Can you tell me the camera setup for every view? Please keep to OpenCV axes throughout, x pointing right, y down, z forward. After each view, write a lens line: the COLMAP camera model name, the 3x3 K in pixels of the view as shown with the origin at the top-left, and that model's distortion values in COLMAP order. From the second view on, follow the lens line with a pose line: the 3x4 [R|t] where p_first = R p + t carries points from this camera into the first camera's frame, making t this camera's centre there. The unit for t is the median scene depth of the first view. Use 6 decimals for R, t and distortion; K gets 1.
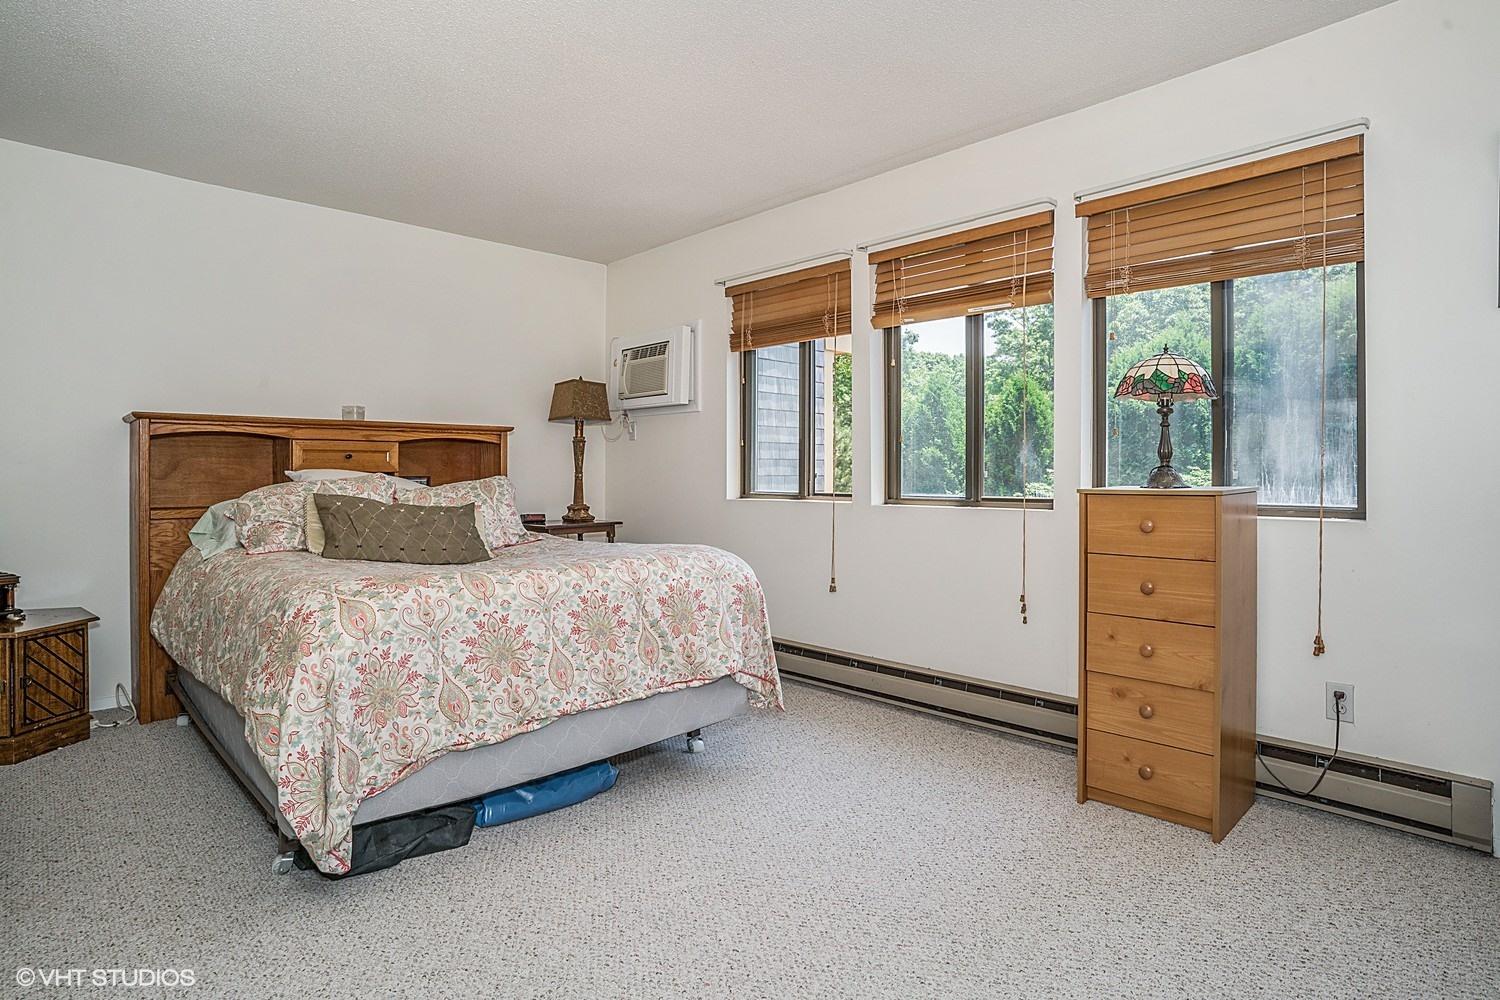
lens RADIAL K [[787.6, 0, 749.3], [0, 787.6, 472.7], [0, 0, 1]] dist [-0.046024, 0.001330]
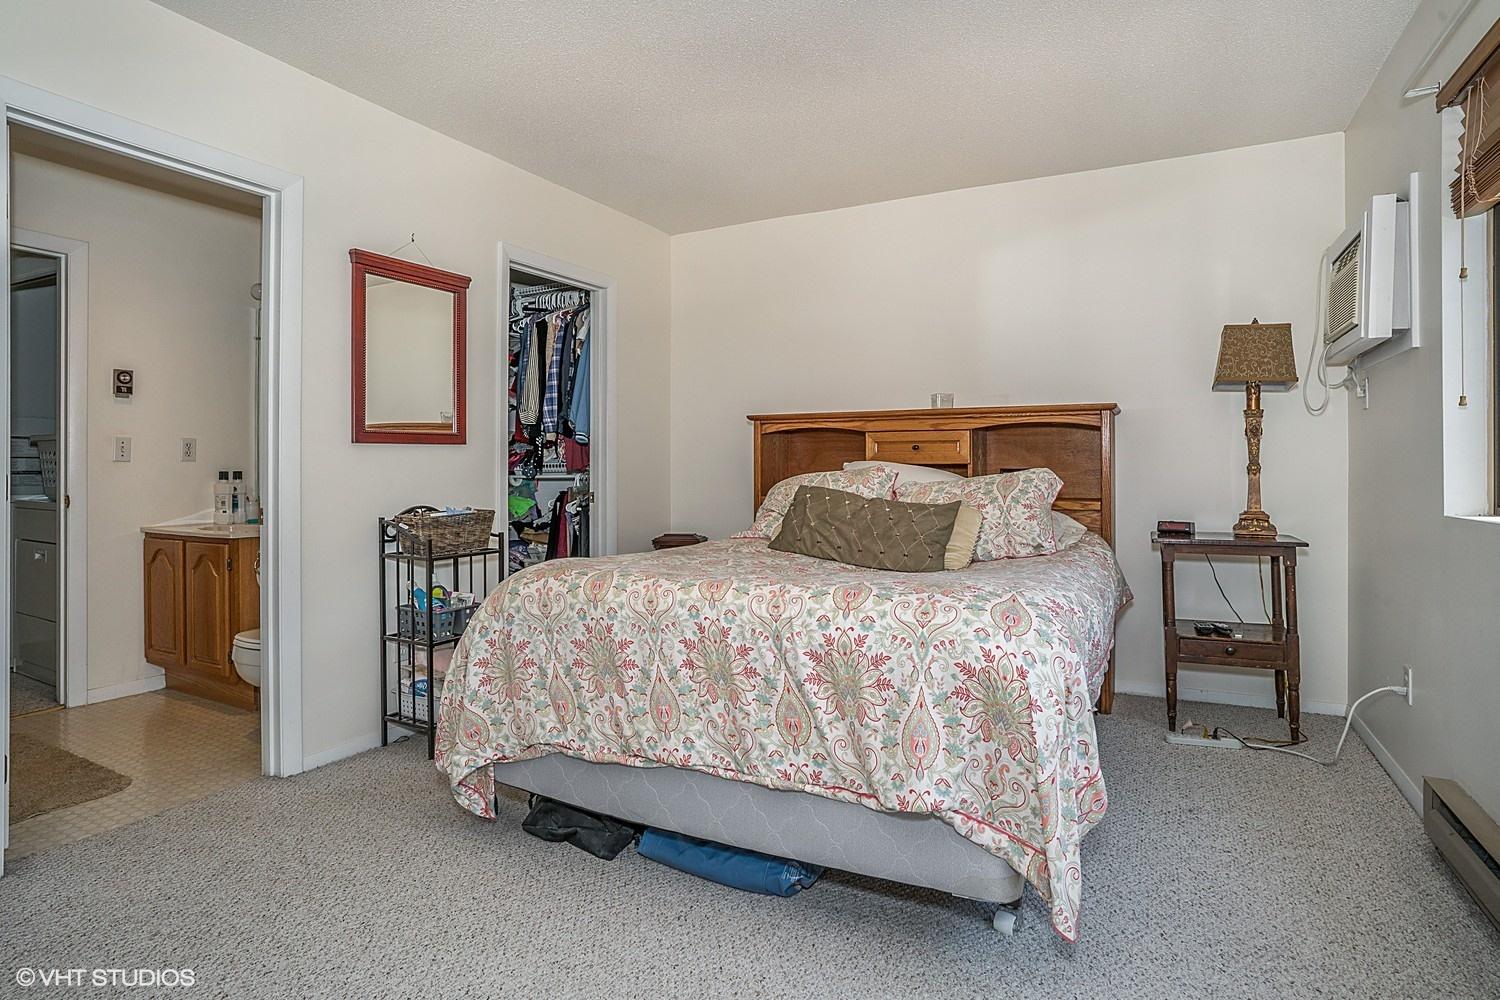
lens RADIAL K [[787.6, 0, 749.3], [0, 787.6, 472.7], [0, 0, 1]] dist [-0.046024, 0.001330]
pose [[0.327996, 0.006910, -0.944654, 0.521278], [0.002581, 0.999963, 0.008211, 0.002572], [0.944676, -0.005132, 0.327966, 0.769438]]
